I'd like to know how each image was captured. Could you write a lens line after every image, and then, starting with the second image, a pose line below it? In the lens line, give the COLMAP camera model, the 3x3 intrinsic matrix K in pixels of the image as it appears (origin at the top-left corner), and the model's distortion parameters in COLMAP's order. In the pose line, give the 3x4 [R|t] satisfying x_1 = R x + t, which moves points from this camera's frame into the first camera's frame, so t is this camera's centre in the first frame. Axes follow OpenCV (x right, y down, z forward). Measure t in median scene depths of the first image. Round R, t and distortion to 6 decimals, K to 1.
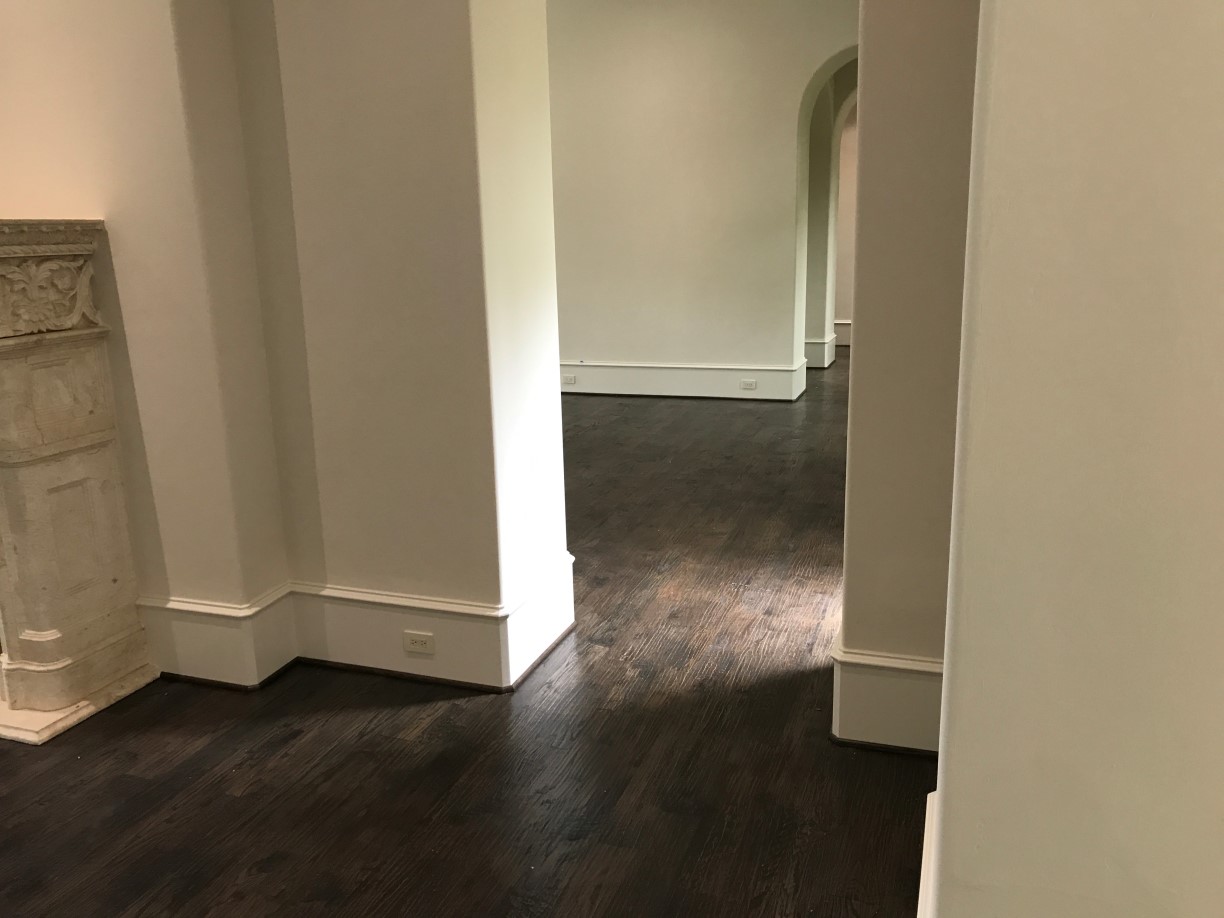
lens RADIAL K [[1019.1, 0, 610.7], [0, 1019.1, 463.2], [0, 0, 1]] dist [0.034112, -0.032484]
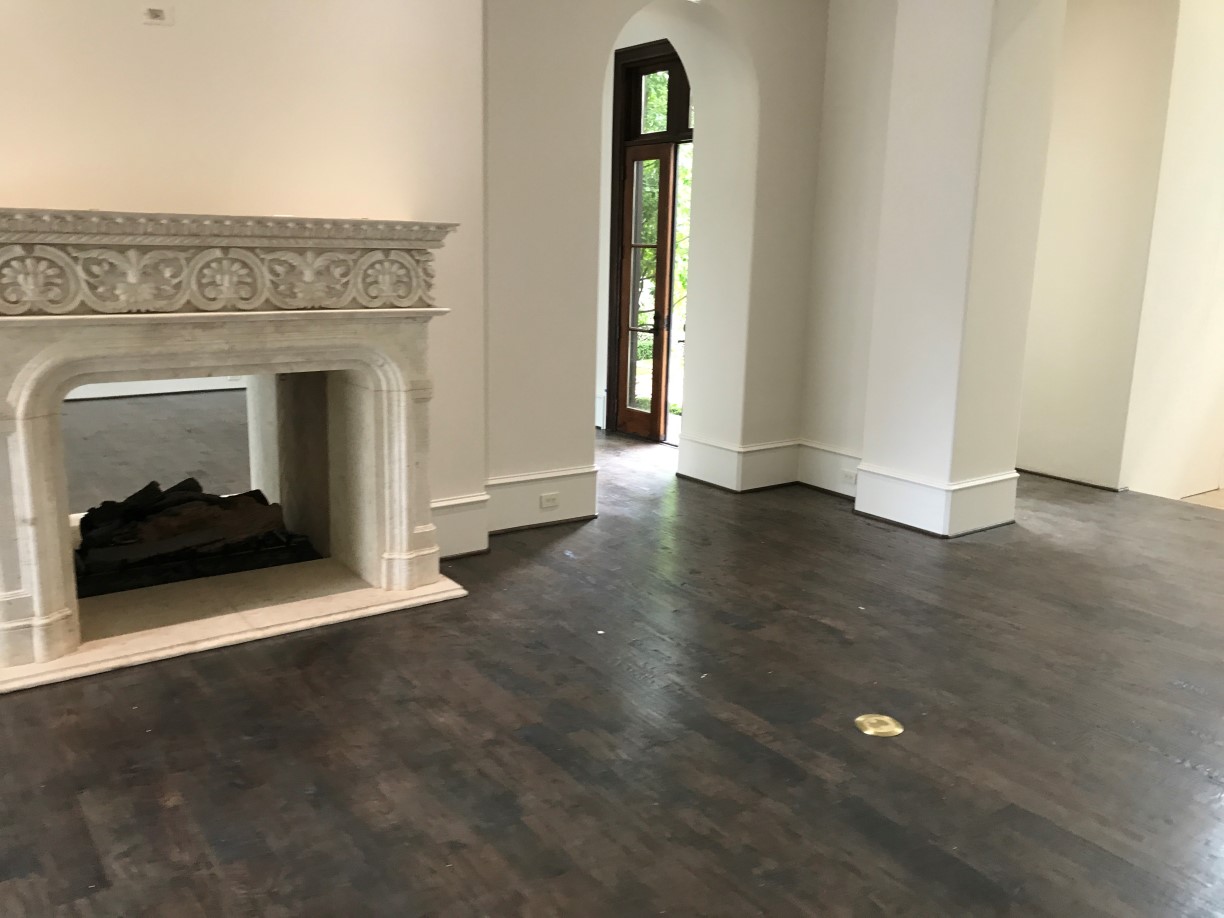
lens RADIAL K [[1019.1, 0, 612.4], [0, 1019.1, 457.3], [0, 0, 1]] dist [0.034112, -0.032484]
pose [[0.558587, -0.140566, 0.817449, -1.420230], [0.143751, 0.987028, 0.071497, 0.010876], [-0.816895, 0.077572, 0.571547, 0.011072]]
